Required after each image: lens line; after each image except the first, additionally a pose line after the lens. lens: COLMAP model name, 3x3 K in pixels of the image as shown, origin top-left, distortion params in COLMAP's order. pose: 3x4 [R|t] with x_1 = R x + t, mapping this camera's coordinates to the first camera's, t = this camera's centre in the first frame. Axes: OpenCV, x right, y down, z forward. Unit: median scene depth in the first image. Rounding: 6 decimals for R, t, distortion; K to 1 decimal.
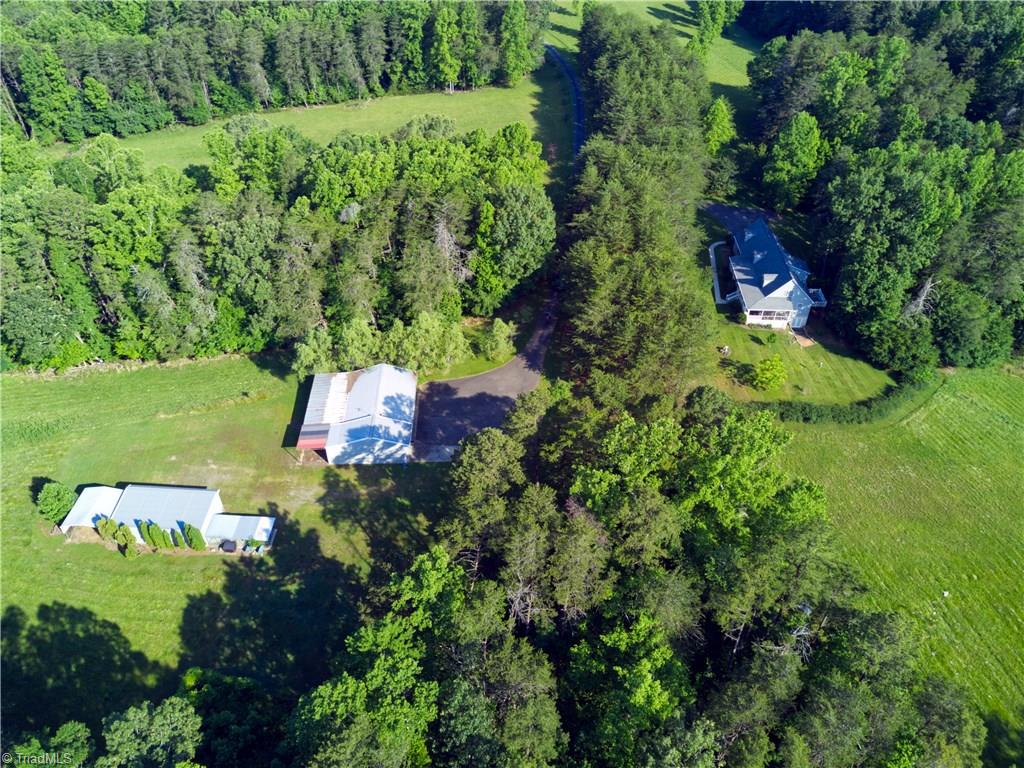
lens RADIAL K [[775.9, 0, 514.5], [0, 775.9, 385.2], [0, 0, 1]] dist [-0.031310, 0.035200]
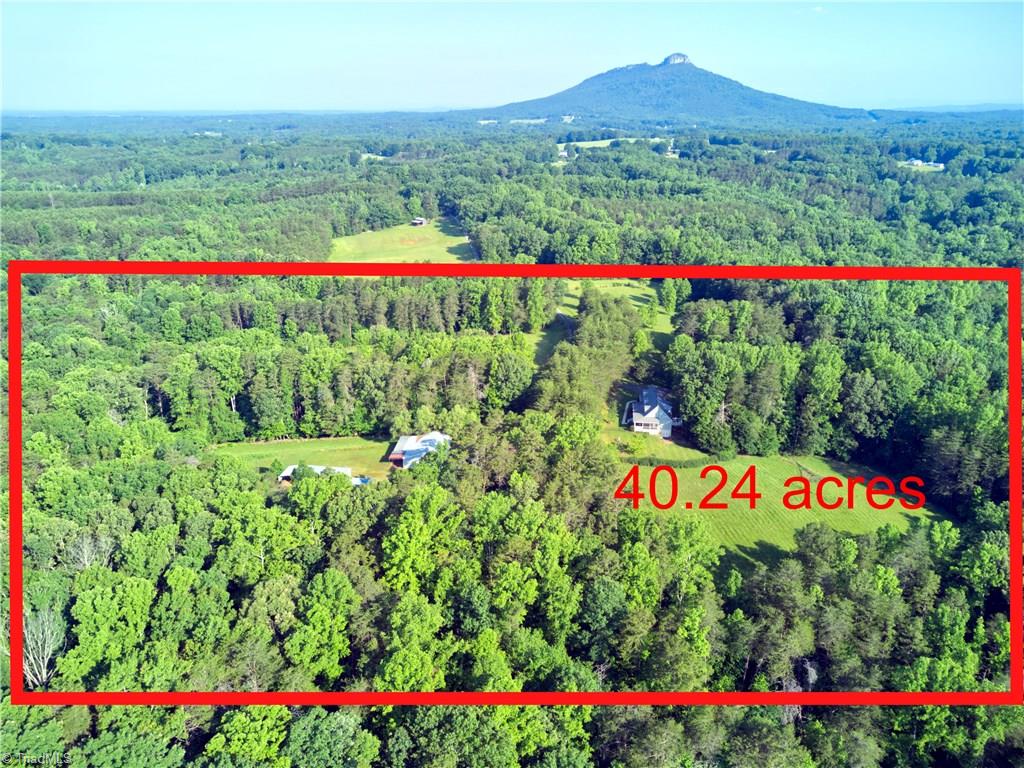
lens RADIAL K [[775.9, 0, 511.2], [0, 775.9, 383.8], [0, 0, 1]] dist [-0.031310, 0.035200]
pose [[0.993962, 0.027296, -0.106272, 0.203878], [-0.064969, 0.926925, -0.369579, 0.514217], [0.088419, 0.374252, 0.923102, -0.754216]]
